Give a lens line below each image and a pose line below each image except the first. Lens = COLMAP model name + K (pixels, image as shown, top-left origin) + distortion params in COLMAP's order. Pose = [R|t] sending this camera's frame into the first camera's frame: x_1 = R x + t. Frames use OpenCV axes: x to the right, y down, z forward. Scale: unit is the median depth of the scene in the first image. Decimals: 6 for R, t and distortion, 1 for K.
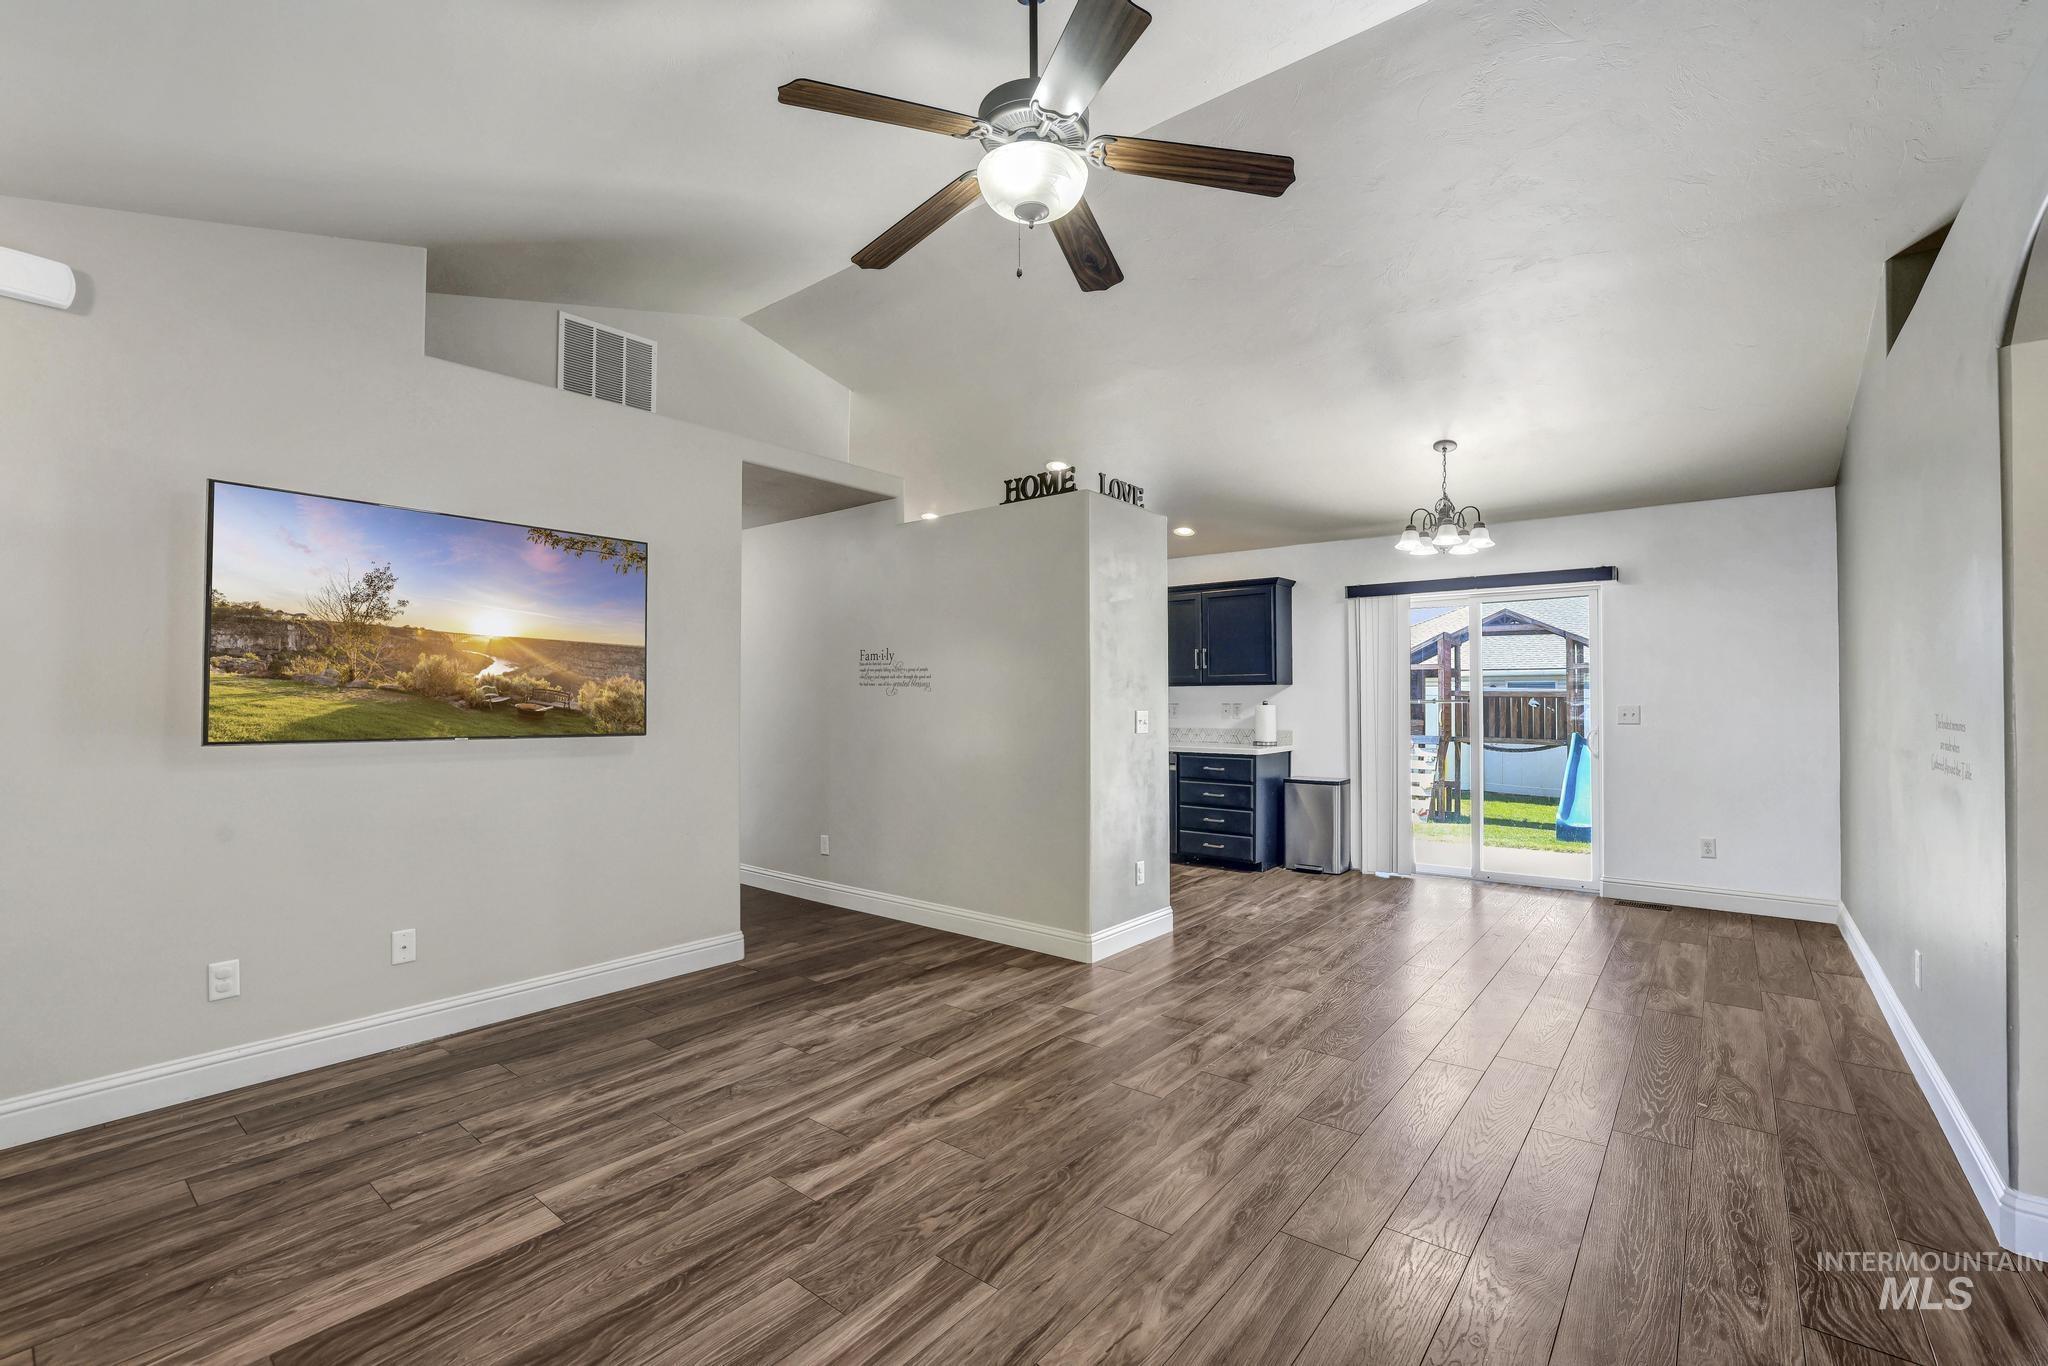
lens RADIAL K [[895.4, 0, 995.6], [0, 895.4, 715.1], [0, 0, 1]] dist [0.031083, 0.000457]
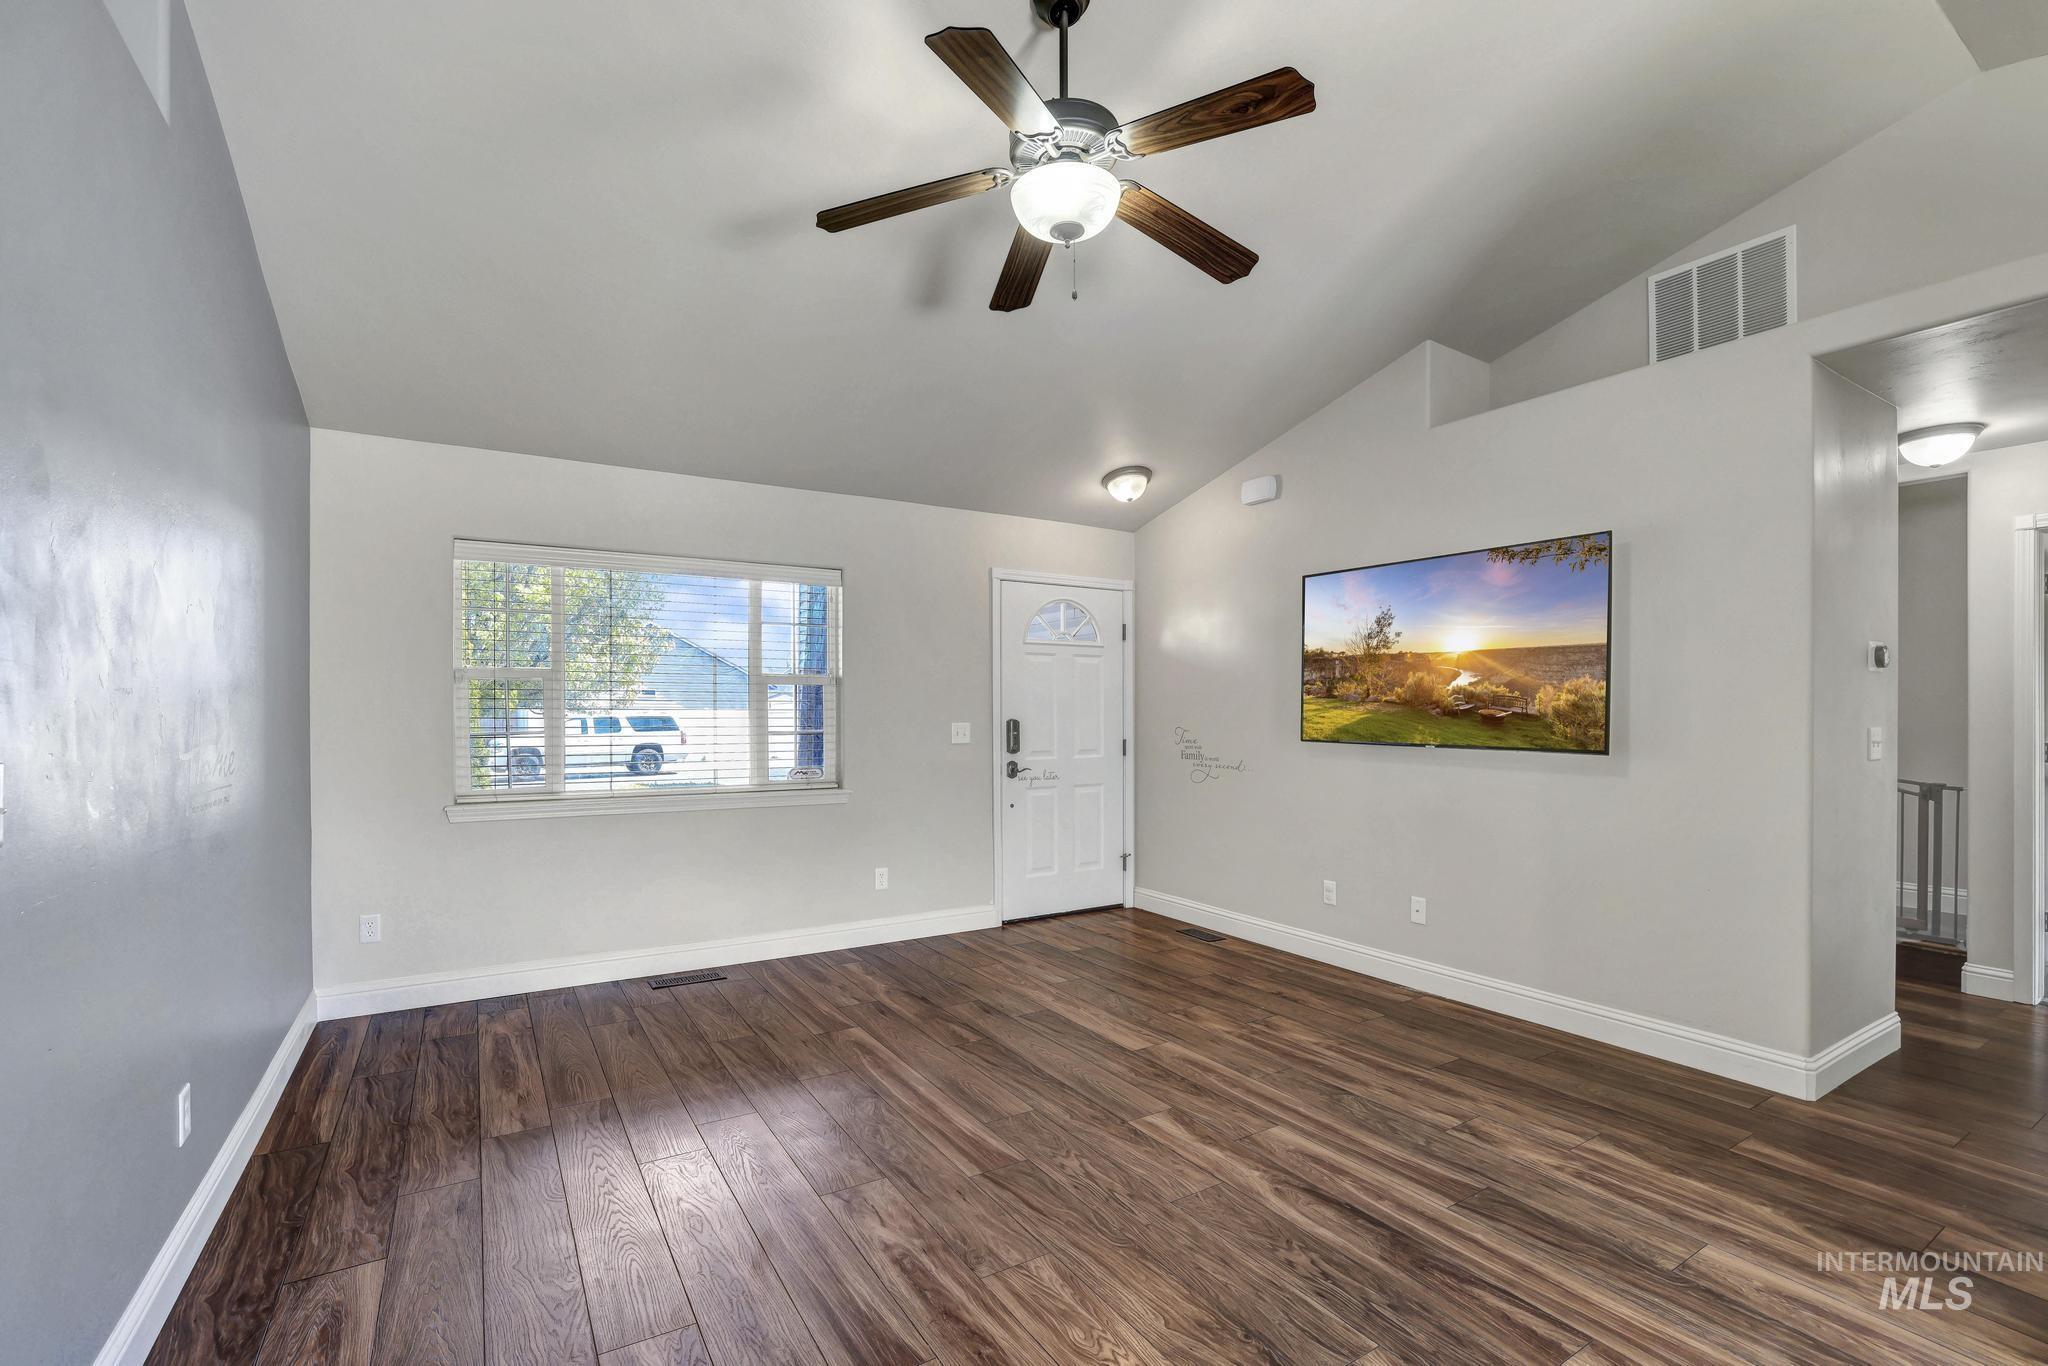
lens RADIAL K [[895.4, 0, 995.6], [0, 895.4, 715.1], [0, 0, 1]] dist [0.031083, 0.000457]
pose [[-0.341749, -0.013379, -0.939696, 0.733427], [-0.004788, 0.999910, -0.012495, 0.008950], [0.939779, 0.000229, -0.341782, 0.918013]]
